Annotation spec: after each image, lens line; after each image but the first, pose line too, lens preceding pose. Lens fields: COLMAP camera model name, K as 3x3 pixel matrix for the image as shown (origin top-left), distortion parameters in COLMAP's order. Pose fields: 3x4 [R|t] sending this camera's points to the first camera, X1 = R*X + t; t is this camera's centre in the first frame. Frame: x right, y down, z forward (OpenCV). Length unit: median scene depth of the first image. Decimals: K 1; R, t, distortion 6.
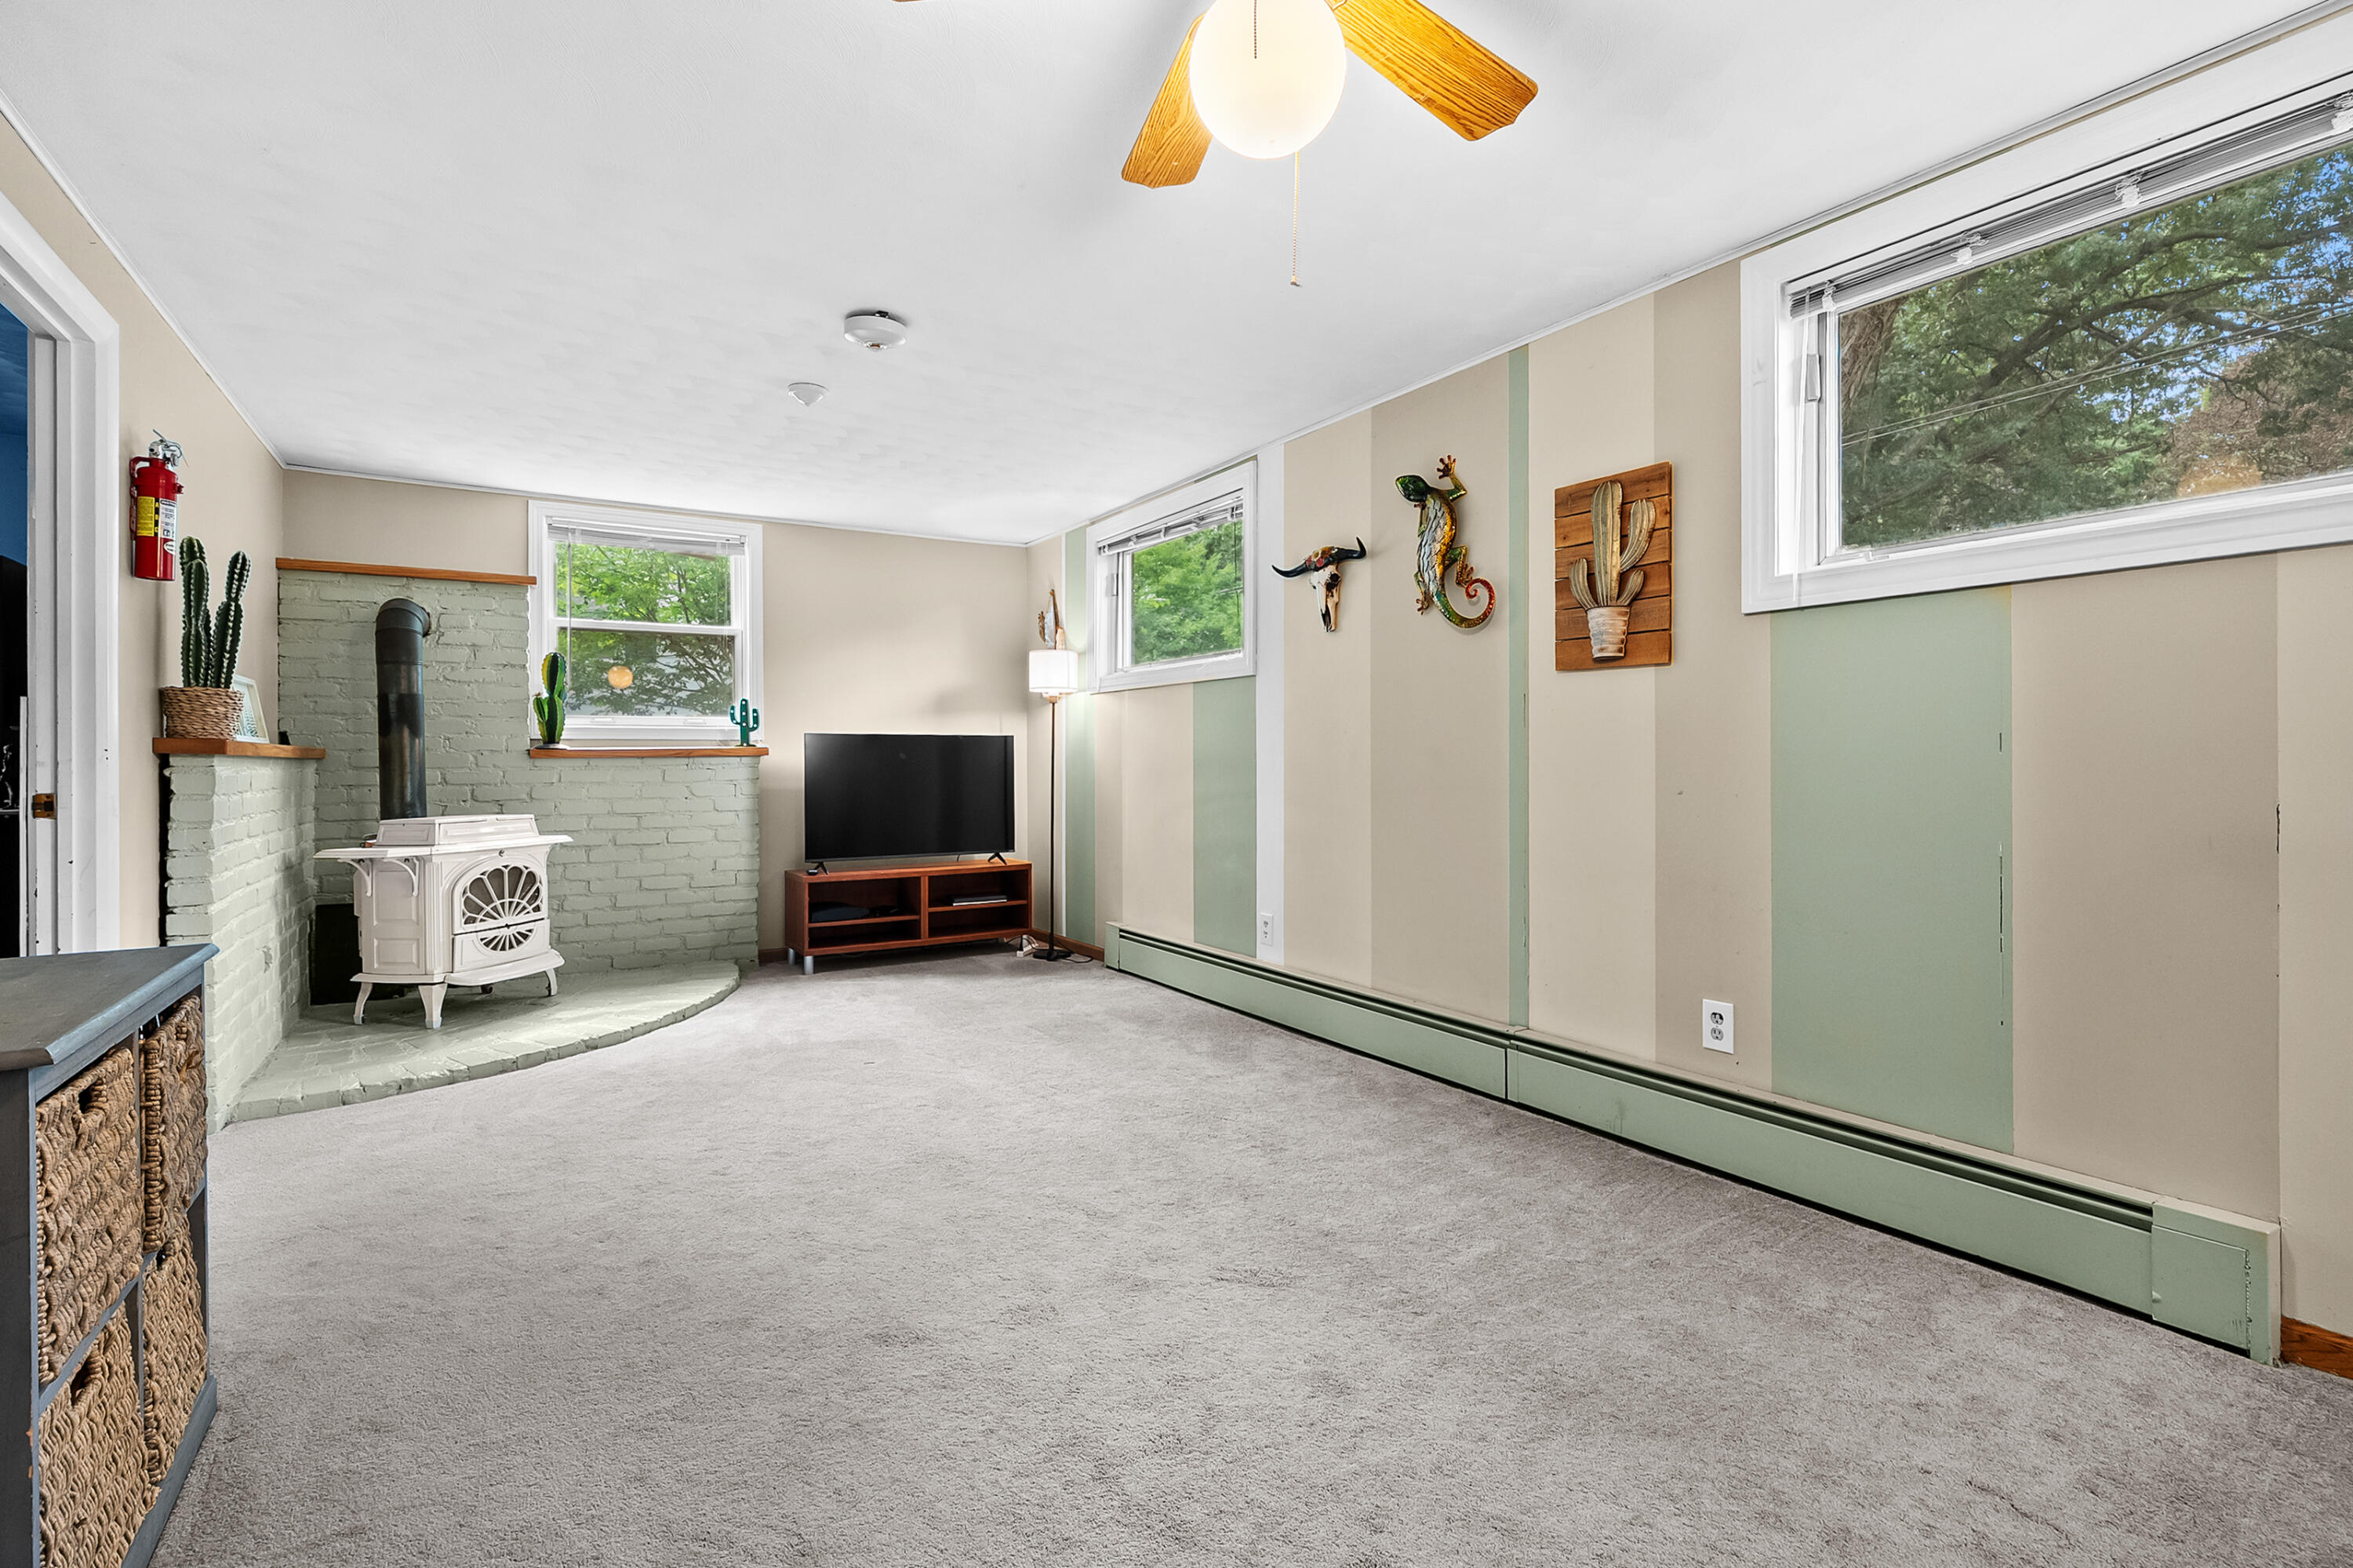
lens RADIAL K [[1057.9, 0, 1167.5], [0, 1057.9, 786.7], [0, 0, 1]] dist [-0.002905, 0.000669]
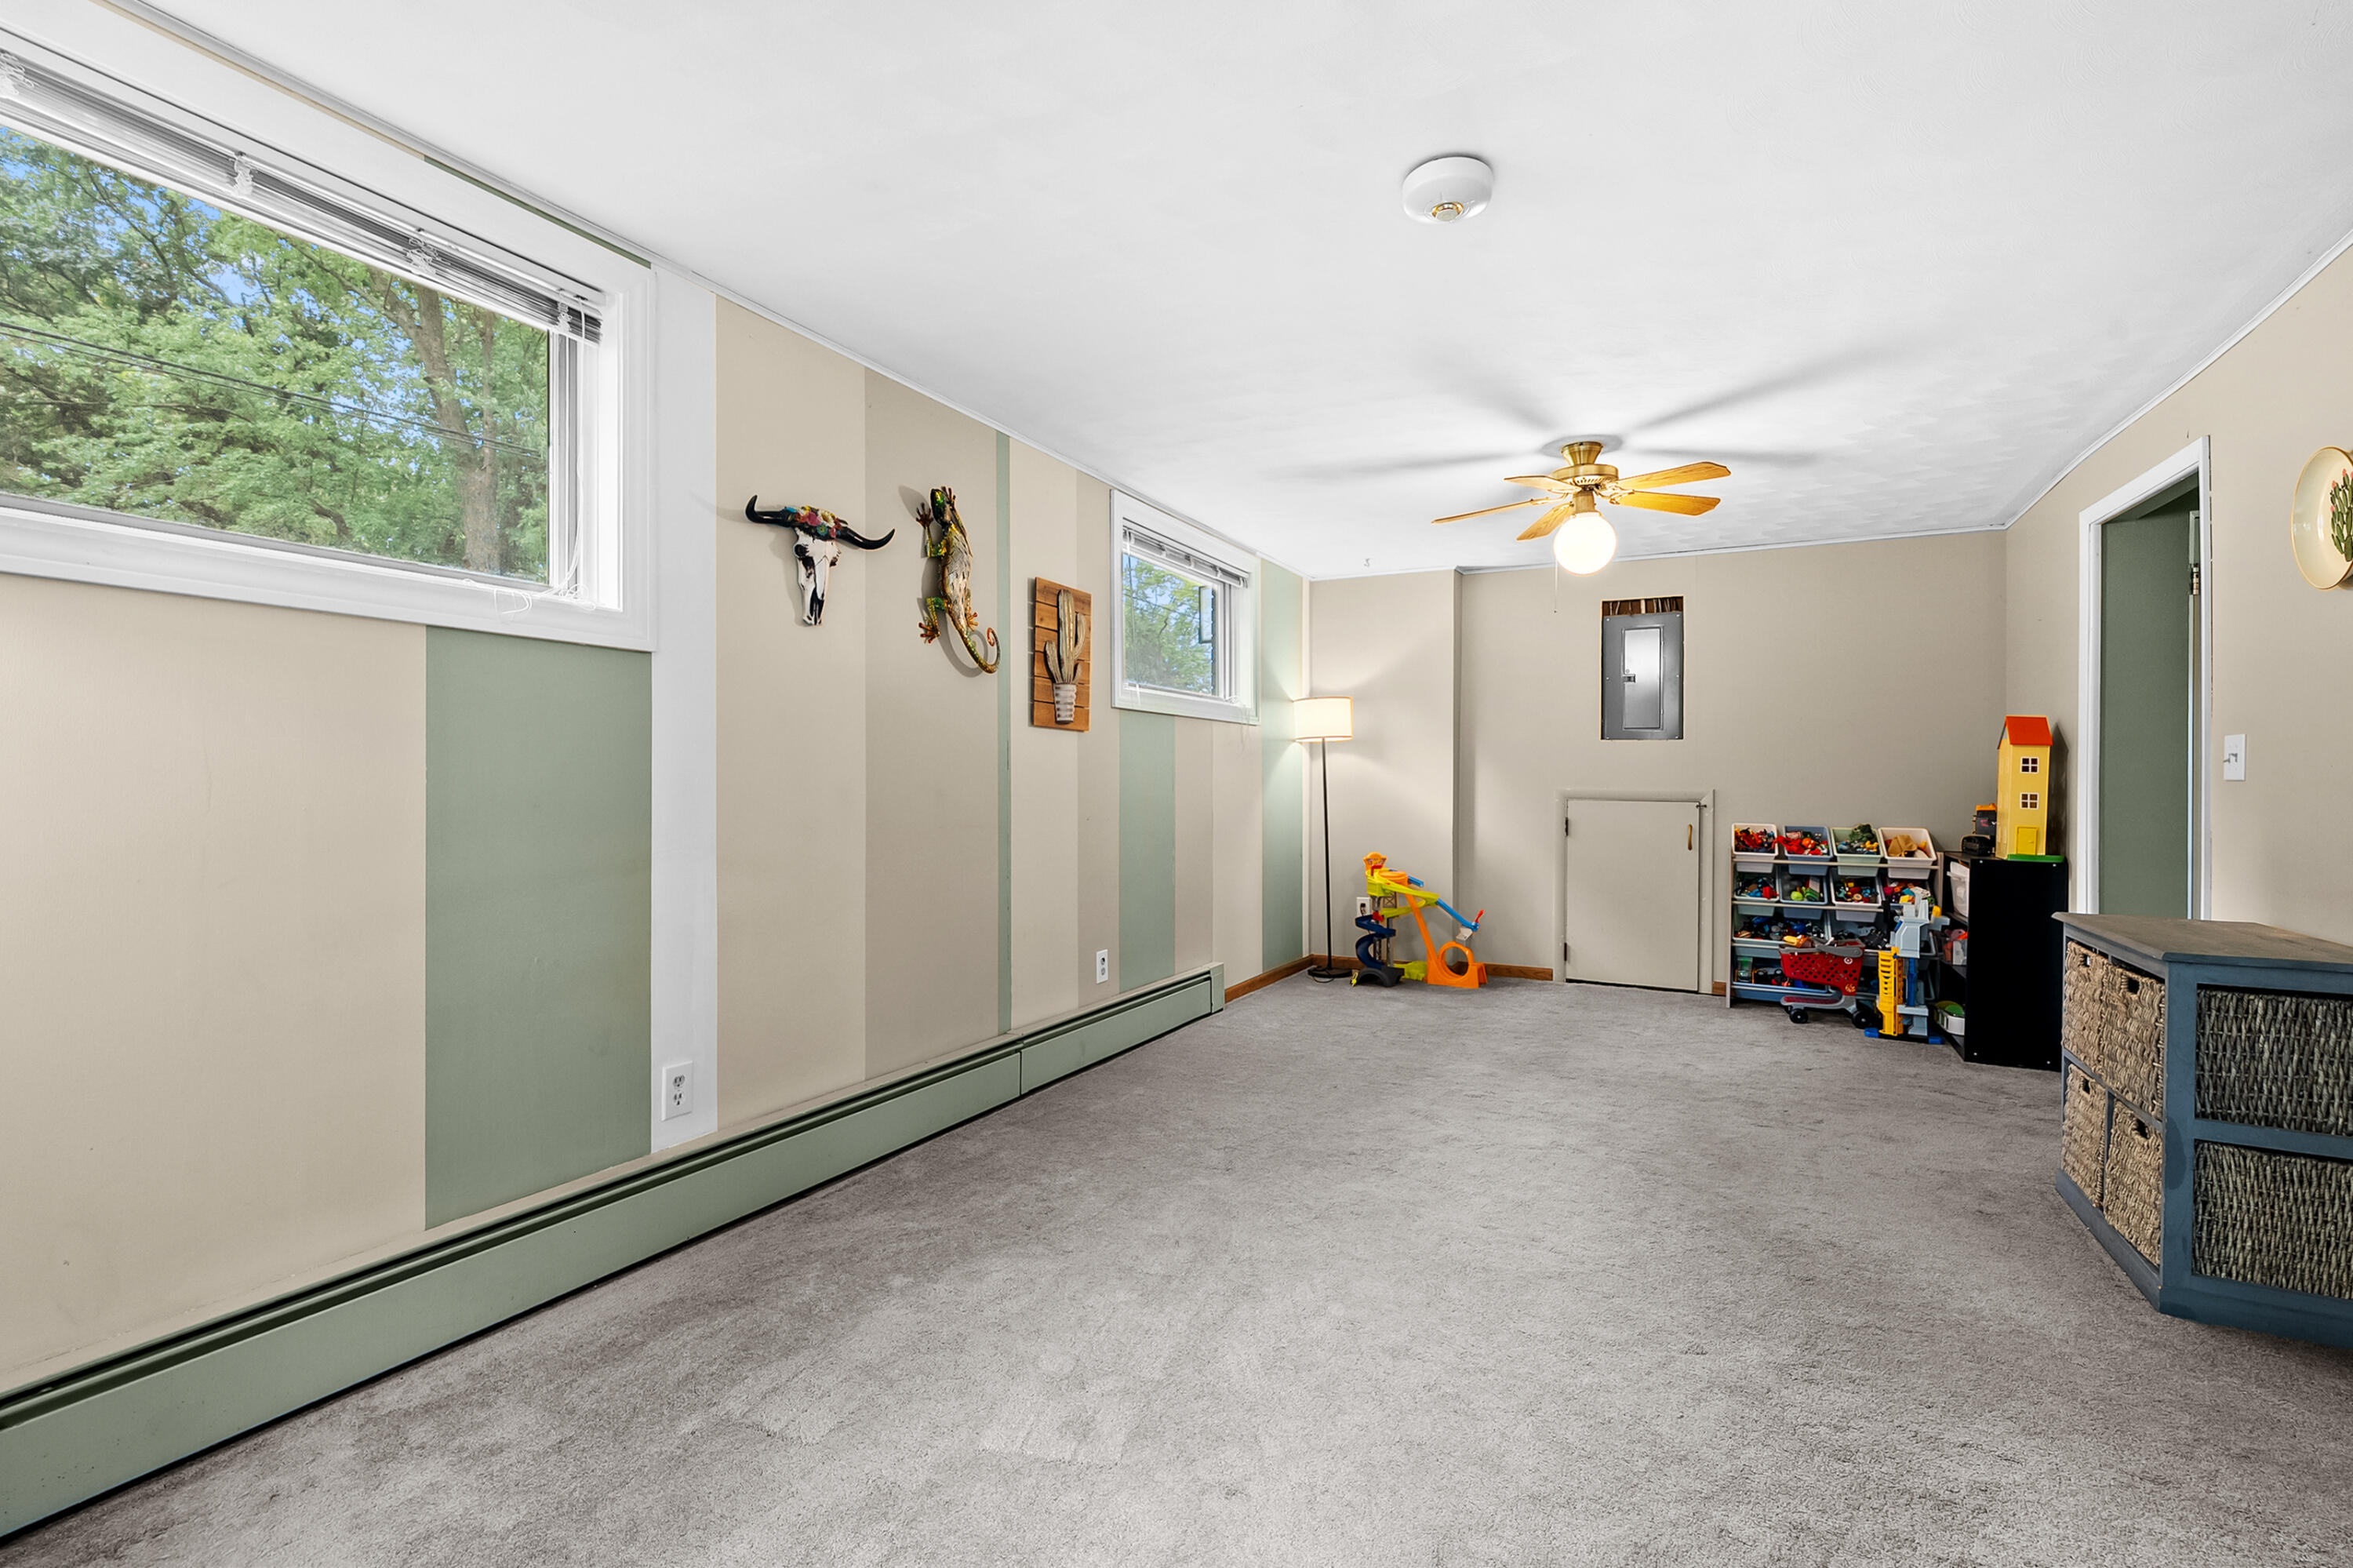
lens RADIAL K [[1057.9, 0, 1167.5], [0, 1057.9, 786.7], [0, 0, 1]] dist [-0.002905, 0.000669]
pose [[-0.498699, -0.010430, 0.866712, -0.744456], [0.010149, 0.999789, 0.017871, -0.056878], [-0.866716, 0.017708, -0.498488, 1.423338]]
